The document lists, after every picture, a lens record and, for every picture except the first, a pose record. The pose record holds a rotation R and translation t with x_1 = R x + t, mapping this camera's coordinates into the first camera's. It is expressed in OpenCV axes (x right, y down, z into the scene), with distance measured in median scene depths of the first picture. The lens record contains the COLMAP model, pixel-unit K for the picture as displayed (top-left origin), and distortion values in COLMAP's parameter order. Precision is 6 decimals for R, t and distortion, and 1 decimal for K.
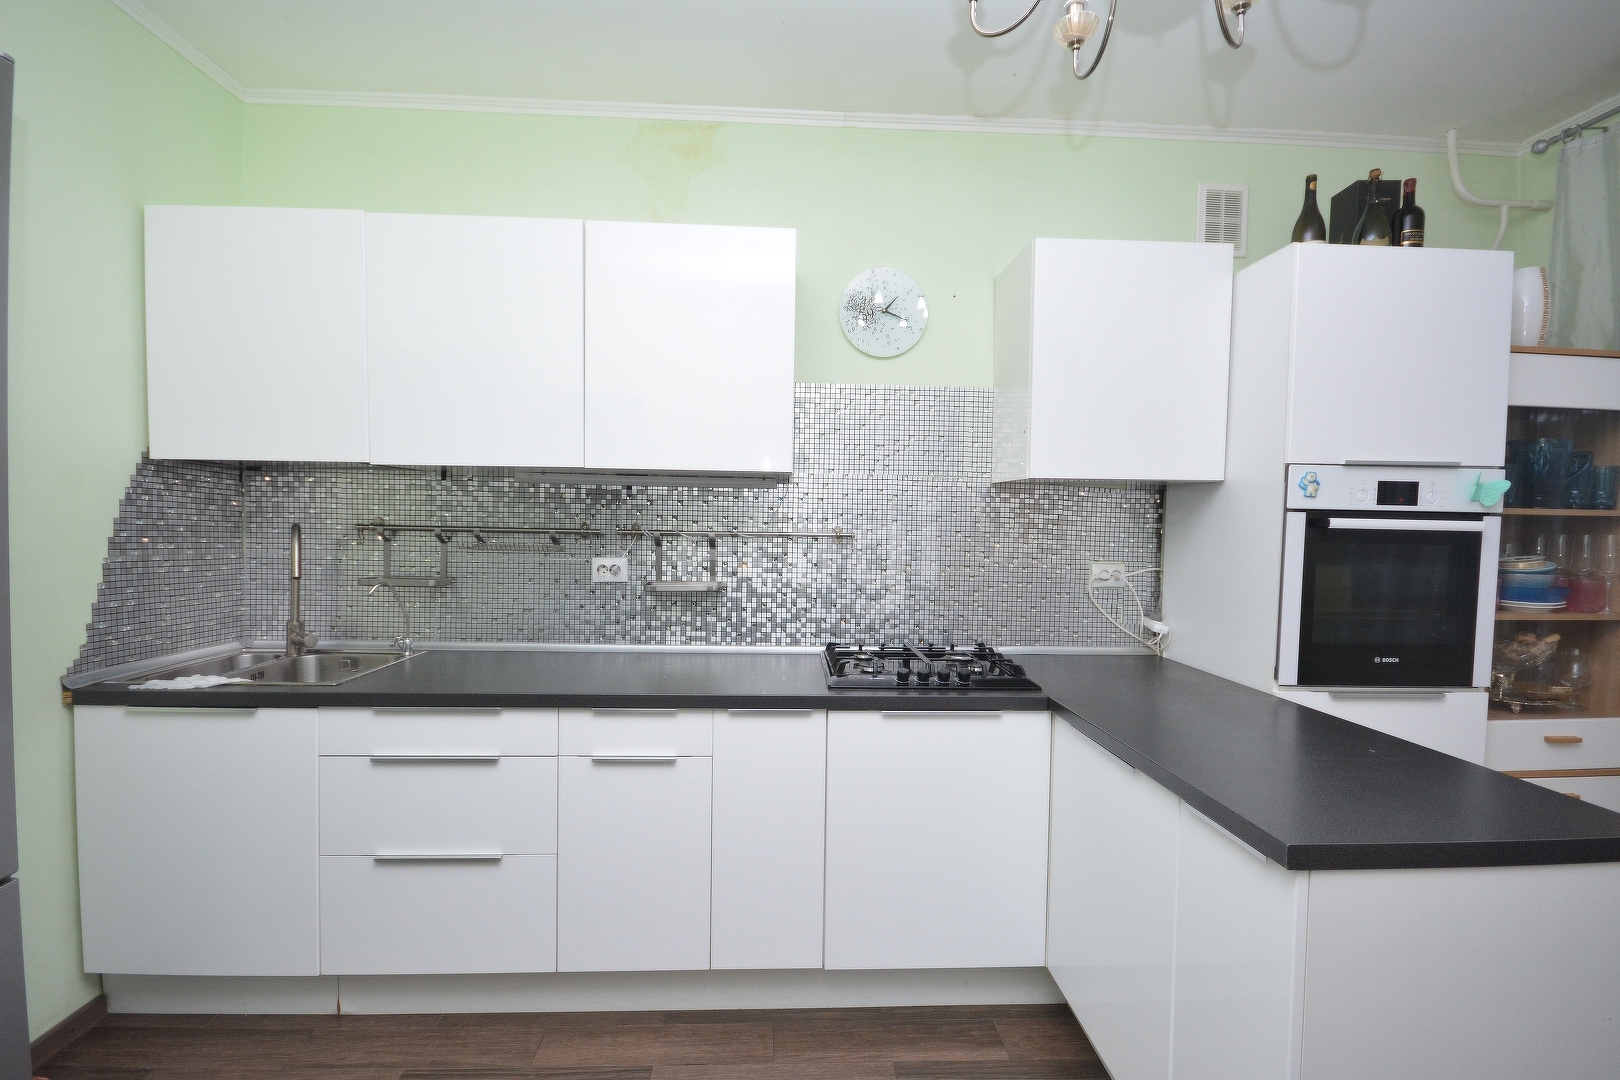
lens RADIAL K [[721.9, 0, 808.2], [0, 721.9, 547.3], [0, 0, 1]] dist [0.000771, -0.009534]
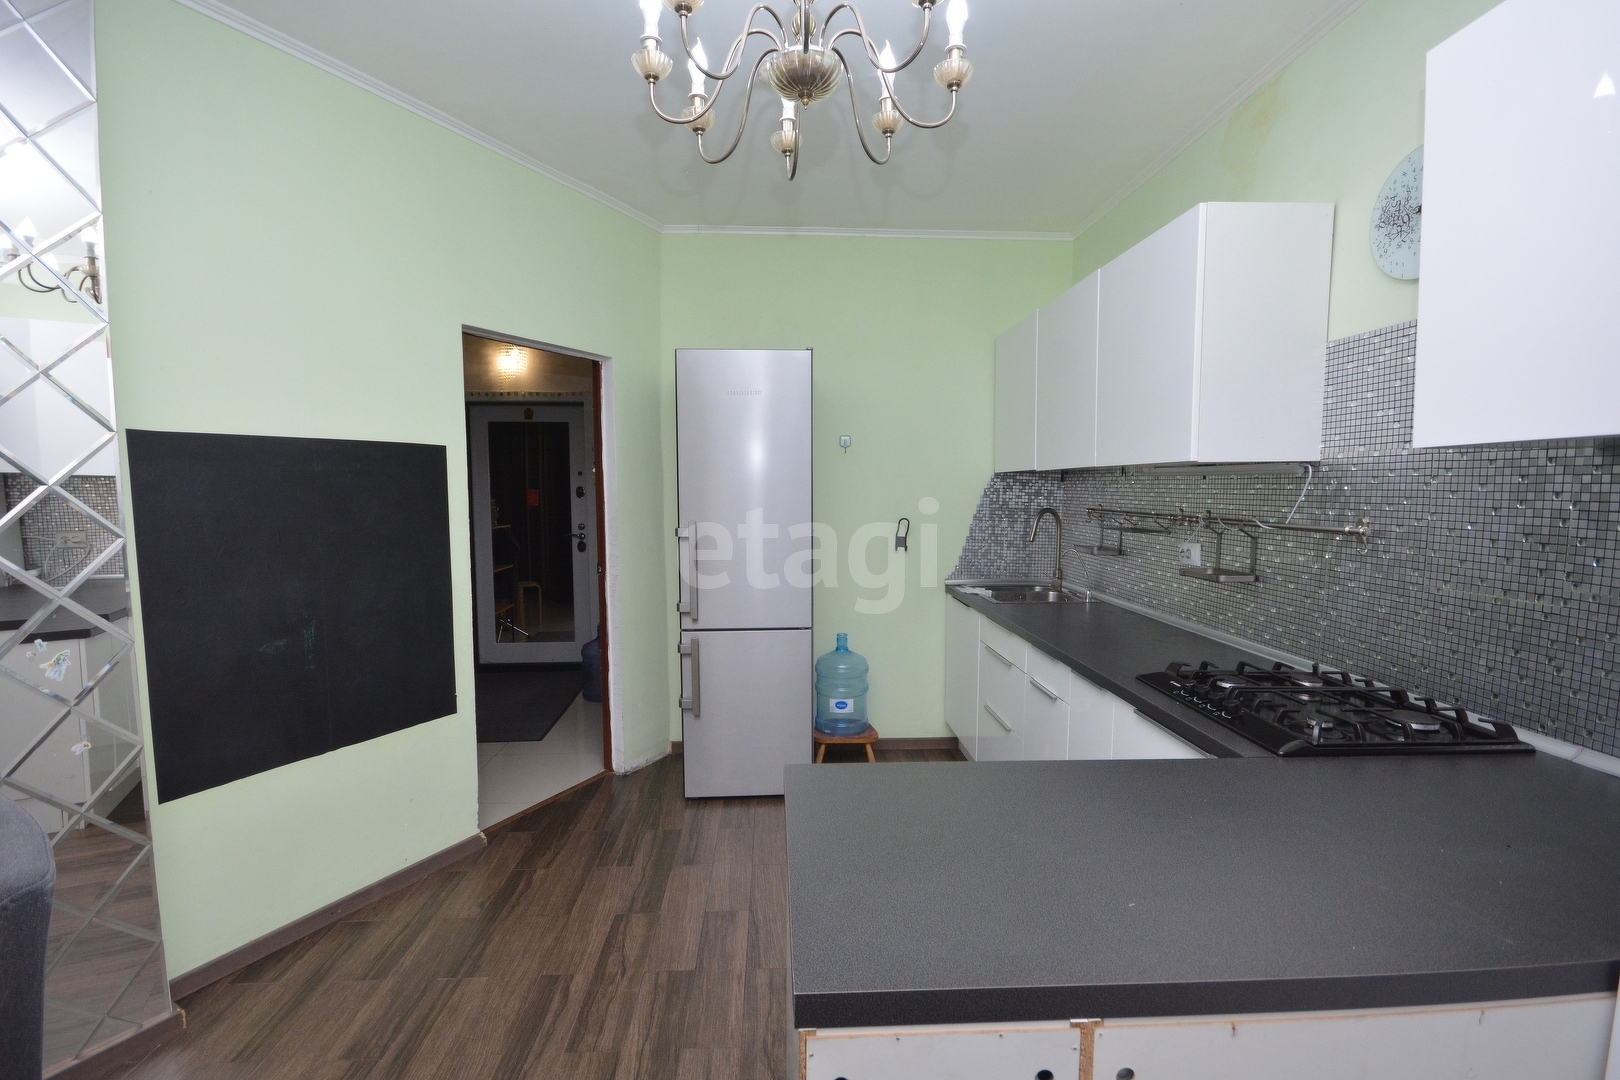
lens RADIAL K [[721.9, 0, 808.2], [0, 721.9, 547.3], [0, 0, 1]] dist [0.000771, -0.009534]
pose [[-0.000415, 0.066071, -0.997815, 0.811174], [-0.037168, 0.997124, 0.066040, -0.028787], [0.999309, 0.037114, 0.002042, 0.423876]]
